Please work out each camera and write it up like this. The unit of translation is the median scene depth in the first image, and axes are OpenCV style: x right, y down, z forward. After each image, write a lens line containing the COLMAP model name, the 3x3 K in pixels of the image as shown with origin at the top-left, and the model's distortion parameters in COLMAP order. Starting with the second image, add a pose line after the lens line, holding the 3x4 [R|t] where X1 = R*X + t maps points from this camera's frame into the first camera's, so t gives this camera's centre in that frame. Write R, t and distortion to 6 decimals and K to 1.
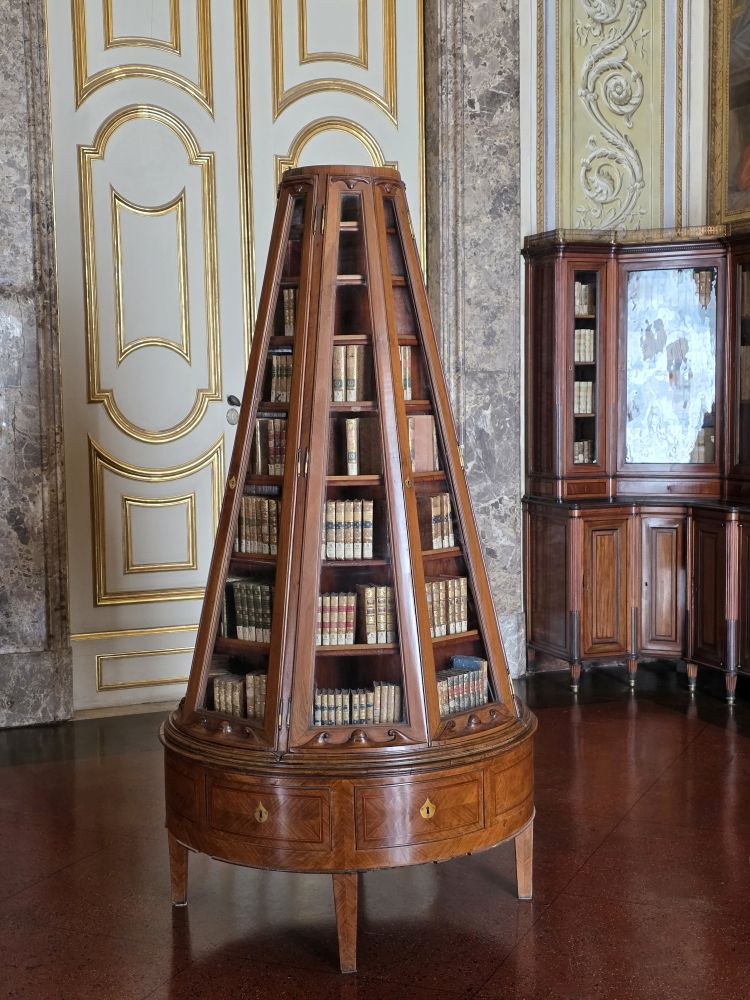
lens RADIAL K [[1430.2, 0, 371.2], [0, 1430.2, 535.8], [0, 0, 1]] dist [0.058643, 0.000000]
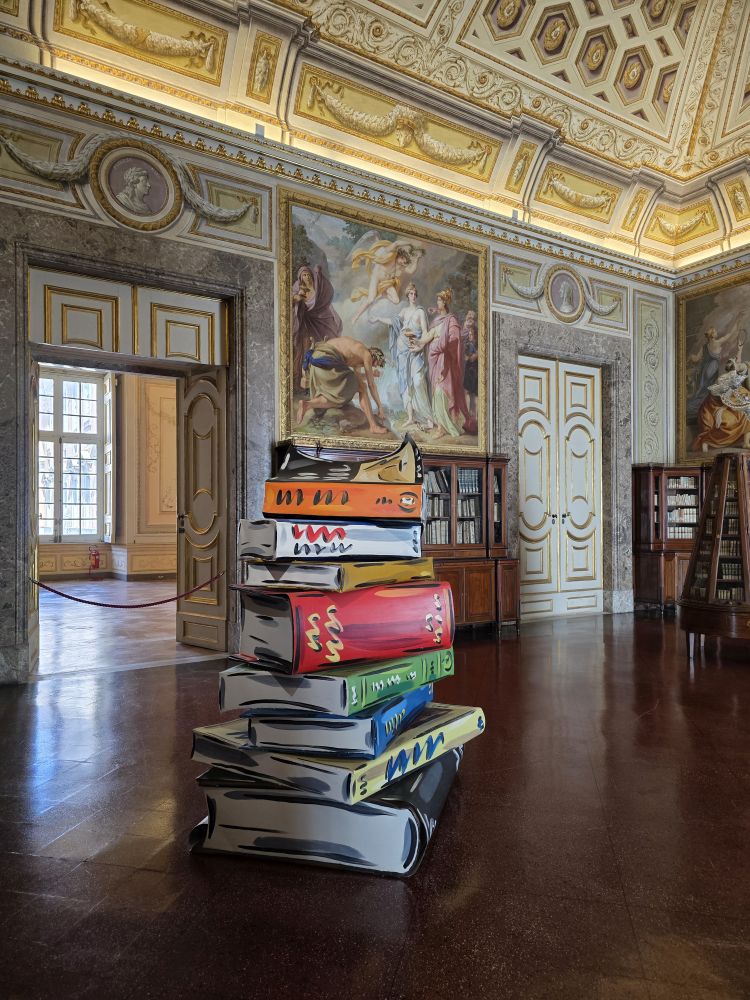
lens RADIAL K [[670.5, 0, 382.7], [0, 670.5, 515.9], [0, 0, 1]] dist [0.029987, -0.032302]
pose [[0.980845, 0.009228, 0.194571, -0.711395], [0.010974, 0.994673, -0.102495, 0.043580], [-0.194481, 0.102667, 0.975519, -0.291166]]
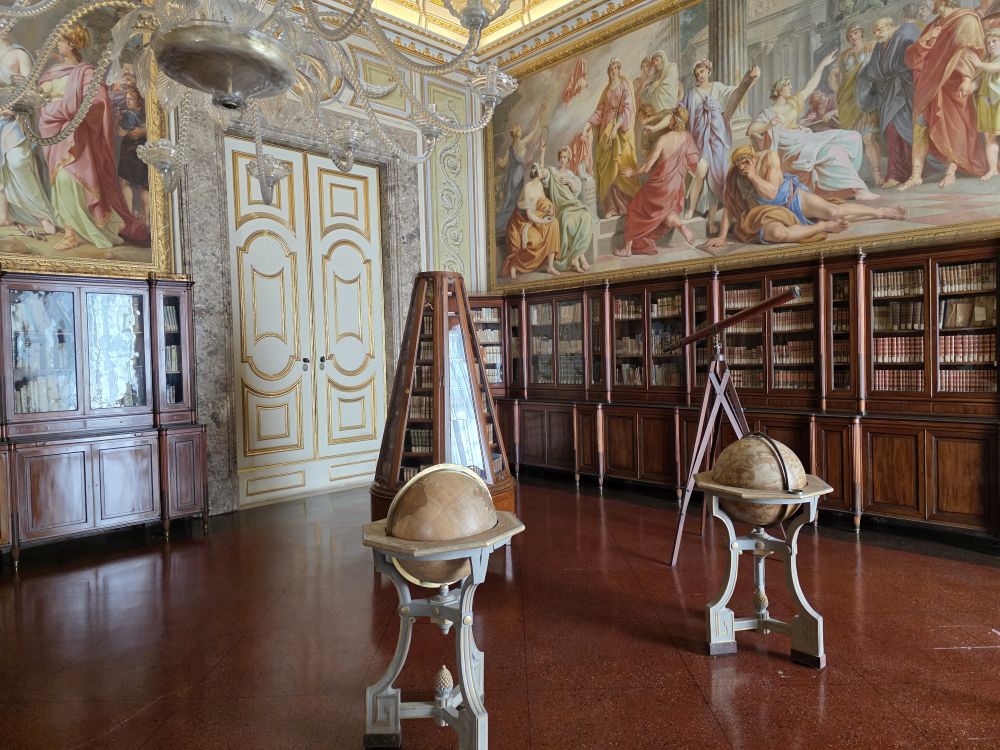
lens RADIAL K [[670.5, 0, 513.1], [0, 670.5, 377.4], [0, 0, 1]] dist [0.029987, -0.032302]
pose [[0.912425, -0.023817, 0.408549, -0.229774], [0.051604, 0.997032, -0.057127, 0.009279], [-0.405976, 0.073207, 0.910947, -0.092977]]
